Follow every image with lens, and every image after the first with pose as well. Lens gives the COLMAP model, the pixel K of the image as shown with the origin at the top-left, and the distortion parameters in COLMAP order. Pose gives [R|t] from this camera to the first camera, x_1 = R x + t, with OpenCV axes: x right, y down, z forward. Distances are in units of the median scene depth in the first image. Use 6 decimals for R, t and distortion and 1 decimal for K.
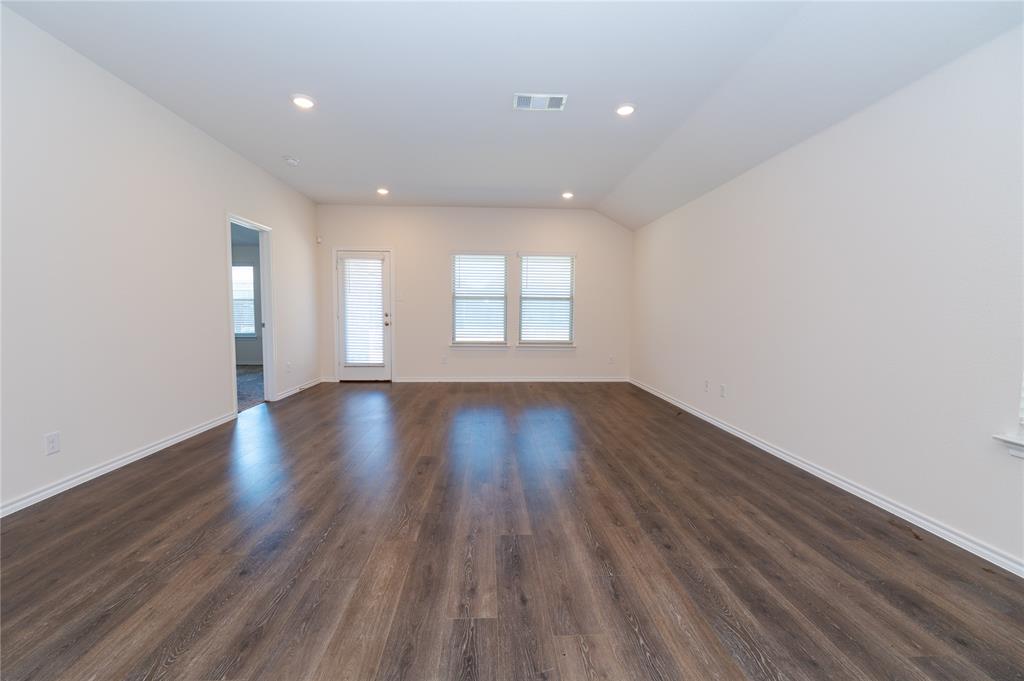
lens RADIAL K [[420.6, 0, 510.0], [0, 420.6, 339.7], [0, 0, 1]] dist [-0.015274, 0.002609]
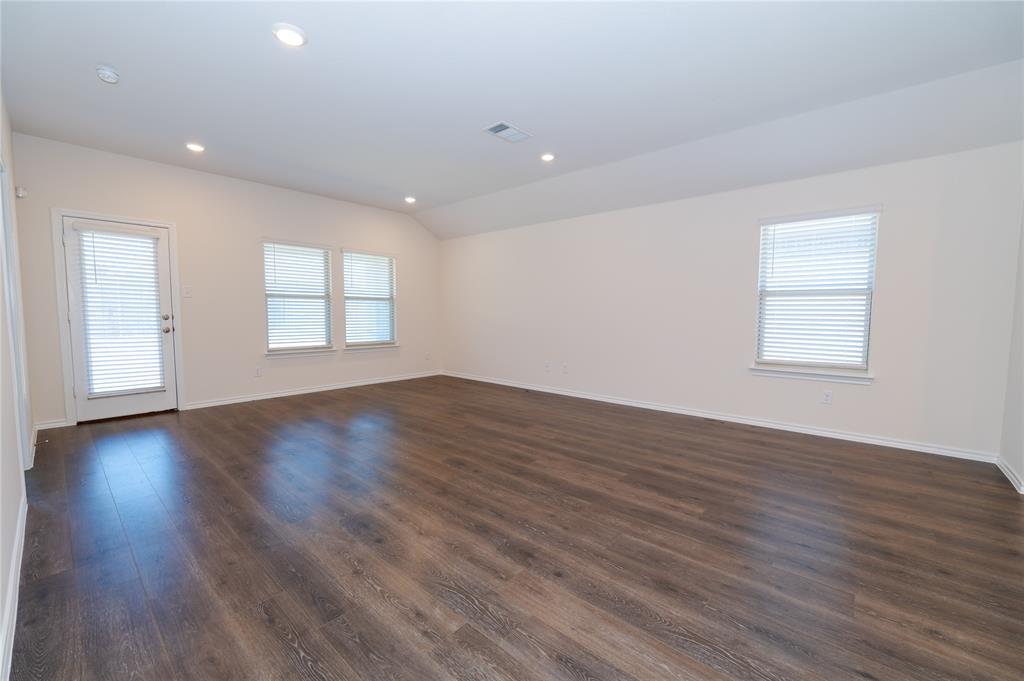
lens RADIAL K [[420.6, 0, 494.8], [0, 420.6, 342.9], [0, 0, 1]] dist [-0.015274, 0.002609]
pose [[0.698255, -0.056489, 0.713617, -0.412578], [0.047743, 0.998337, 0.032312, -0.012590], [-0.714256, 0.011508, 0.699790, 0.111972]]
